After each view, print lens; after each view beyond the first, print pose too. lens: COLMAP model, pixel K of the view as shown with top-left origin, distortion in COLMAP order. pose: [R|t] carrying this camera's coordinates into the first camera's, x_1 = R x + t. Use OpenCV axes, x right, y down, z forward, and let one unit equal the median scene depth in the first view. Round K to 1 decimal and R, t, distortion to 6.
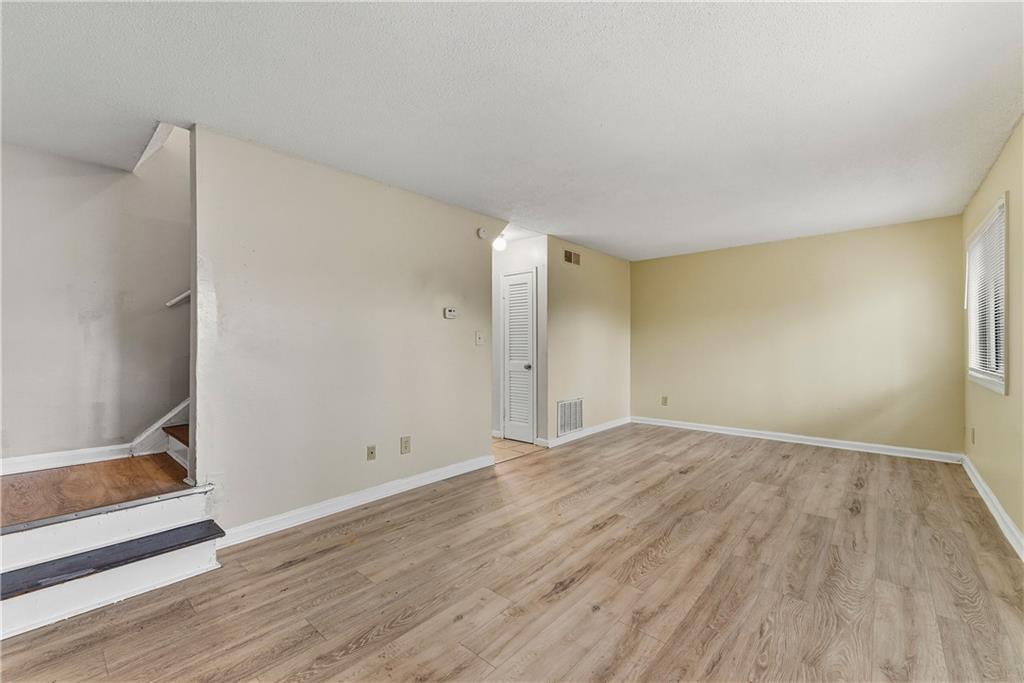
lens RADIAL K [[419.4, 0, 512.1], [0, 419.4, 344.9], [0, 0, 1]] dist [0.001674, 0.000176]
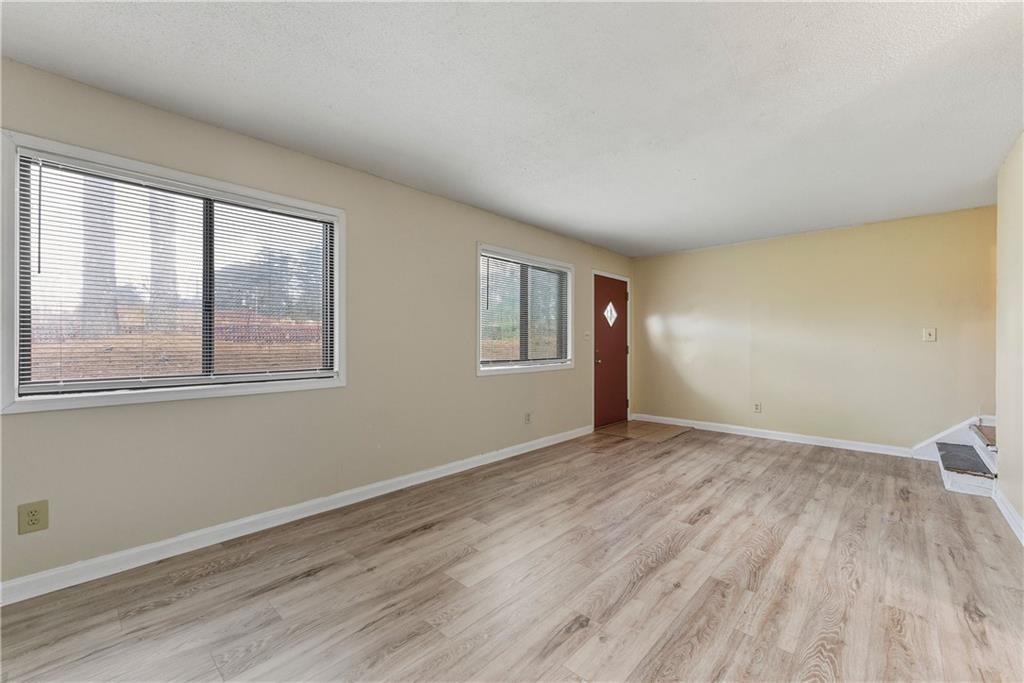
lens RADIAL K [[419.4, 0, 511.8], [0, 419.4, 343.8], [0, 0, 1]] dist [0.001674, 0.000176]
pose [[-0.999803, 0.001910, 0.019754, 0.634963], [0.001994, 0.999989, 0.004219, -0.000026], [-0.019746, 0.004258, -0.999796, 1.955358]]
